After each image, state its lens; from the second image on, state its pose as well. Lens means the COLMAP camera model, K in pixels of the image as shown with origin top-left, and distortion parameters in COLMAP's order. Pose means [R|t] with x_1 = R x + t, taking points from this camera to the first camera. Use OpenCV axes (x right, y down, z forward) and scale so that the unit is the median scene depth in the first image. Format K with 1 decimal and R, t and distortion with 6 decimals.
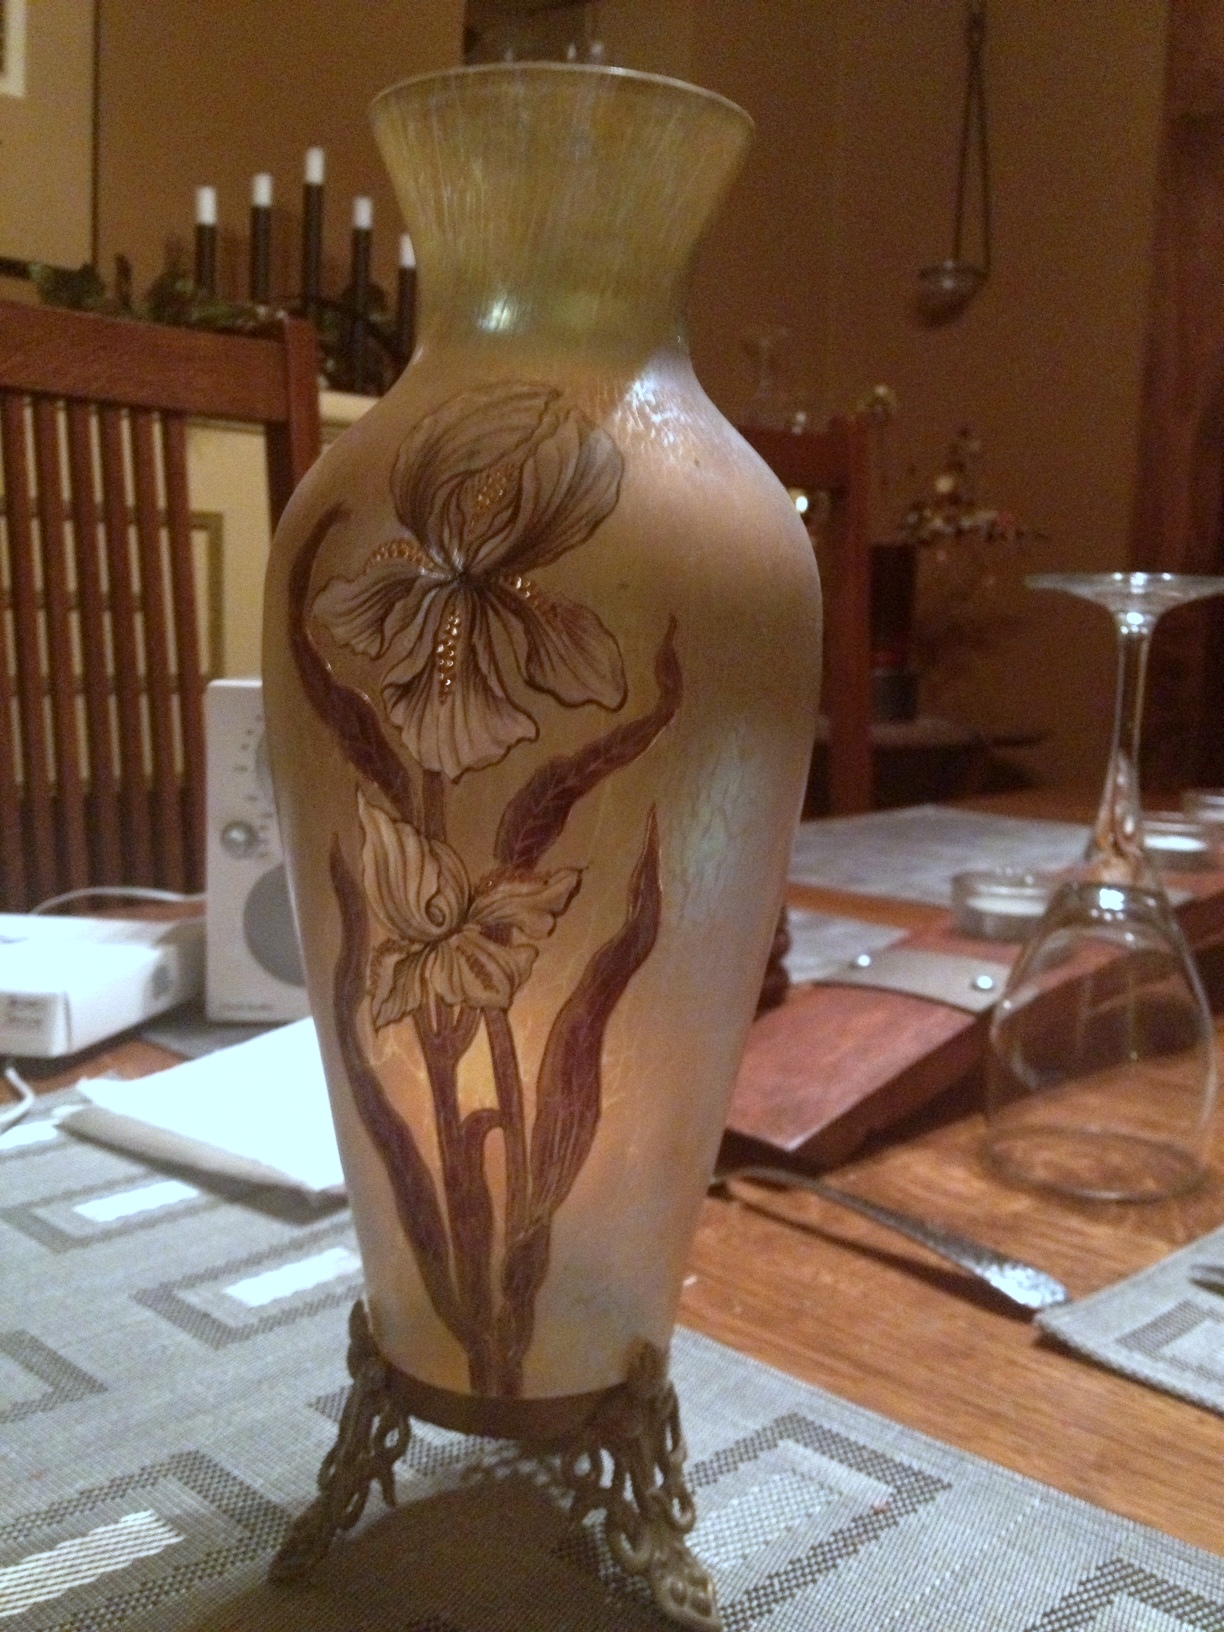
lens RADIAL K [[1630.5, 0, 612.0], [0, 1630.5, 816.0], [0, 0, 1]] dist [0.048096, -0.001339]
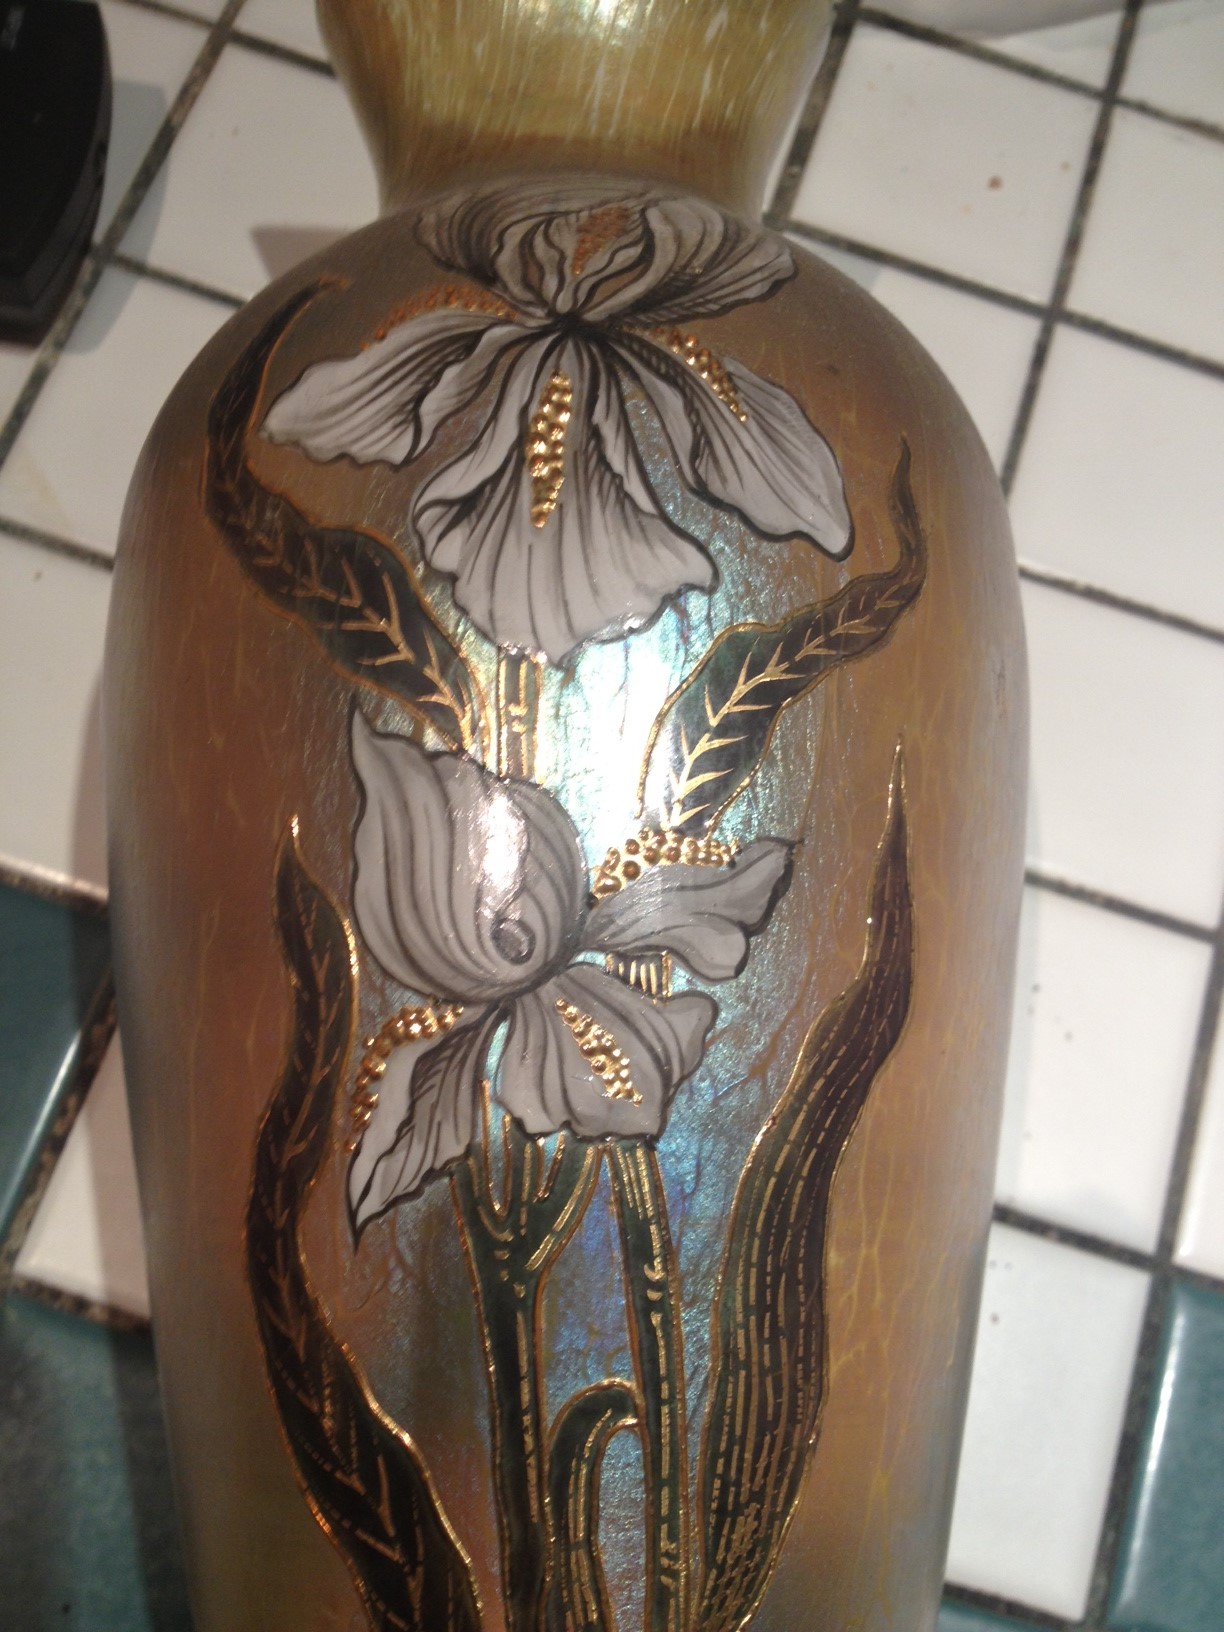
lens RADIAL K [[1630.5, 0, 612.0], [0, 1630.5, 816.0], [0, 0, 1]] dist [0.048096, -0.001339]
pose [[0.967747, 0.029490, 0.250190, -0.210969], [0.079821, 0.906062, -0.415547, 0.243454], [-0.238942, 0.422115, 0.874486, 0.554790]]
